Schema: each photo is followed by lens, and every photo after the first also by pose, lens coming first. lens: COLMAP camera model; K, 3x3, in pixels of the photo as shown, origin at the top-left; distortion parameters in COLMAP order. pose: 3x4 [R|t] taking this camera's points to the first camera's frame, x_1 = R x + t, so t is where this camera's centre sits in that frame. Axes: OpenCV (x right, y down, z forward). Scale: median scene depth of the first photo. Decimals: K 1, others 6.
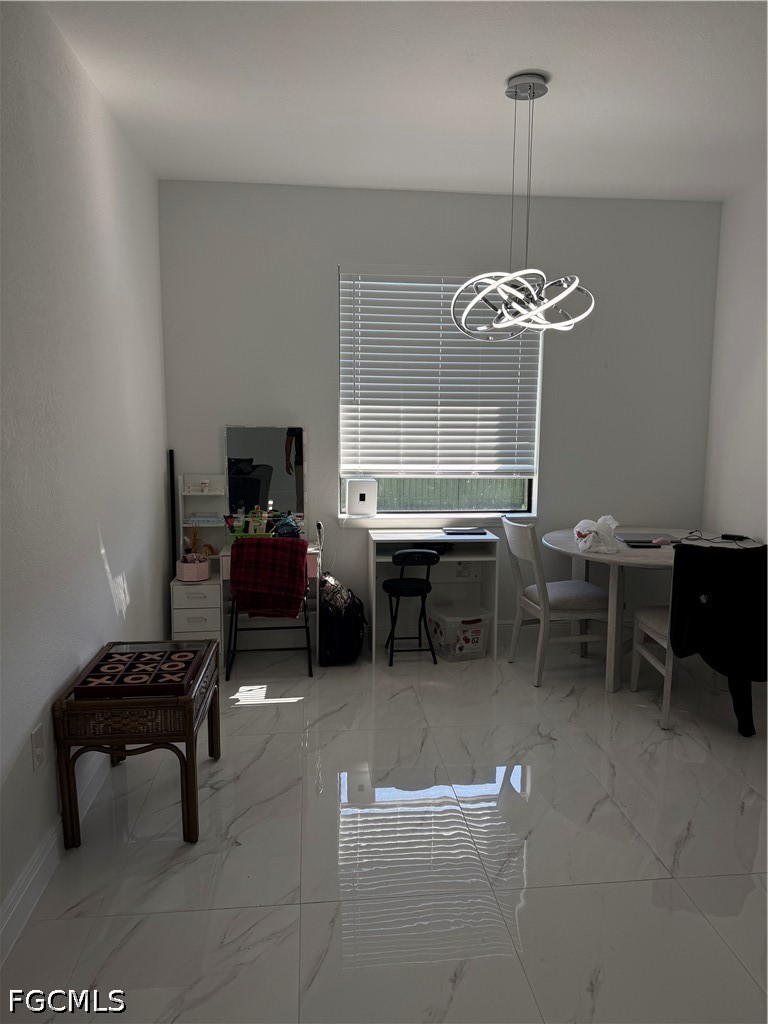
lens RADIAL K [[719.3, 0, 393.5], [0, 719.3, 510.3], [0, 0, 1]] dist [0.047285, -0.057767]
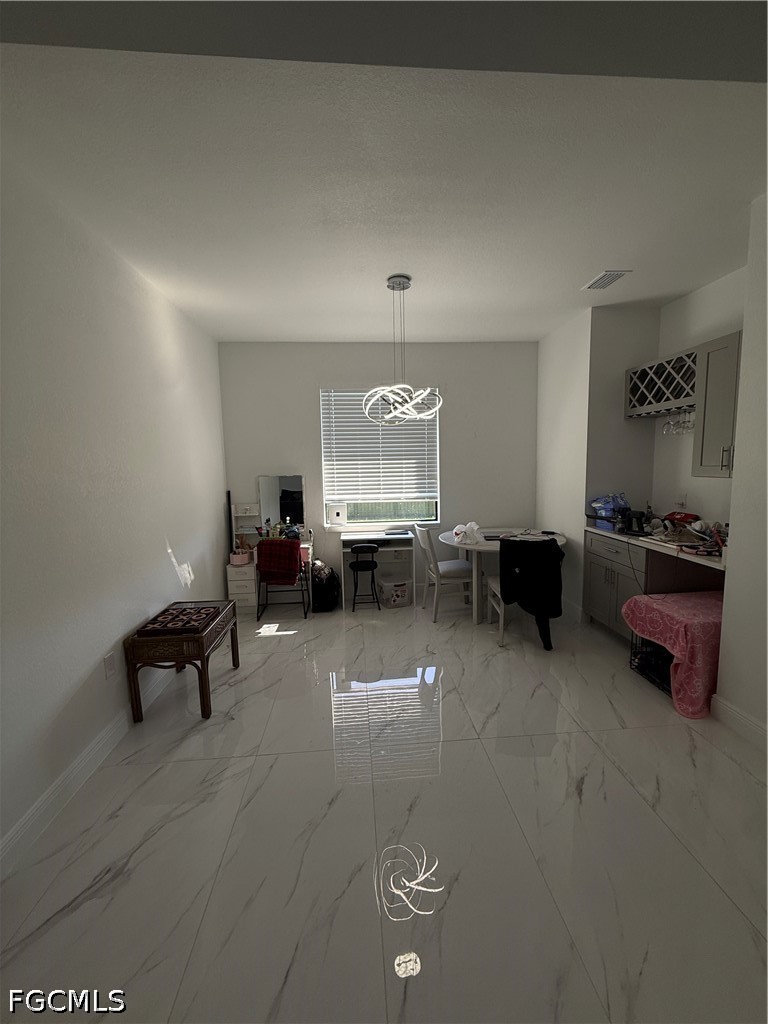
lens RADIAL K [[408.4, 0, 377.4], [0, 408.4, 506.5], [0, 0, 1]] dist [0.000235, -0.000253]
pose [[0.999079, -0.025826, -0.034276, 0.105712], [0.024792, 0.999235, -0.030239, -0.006059], [0.035031, 0.029362, 0.998955, 0.012719]]
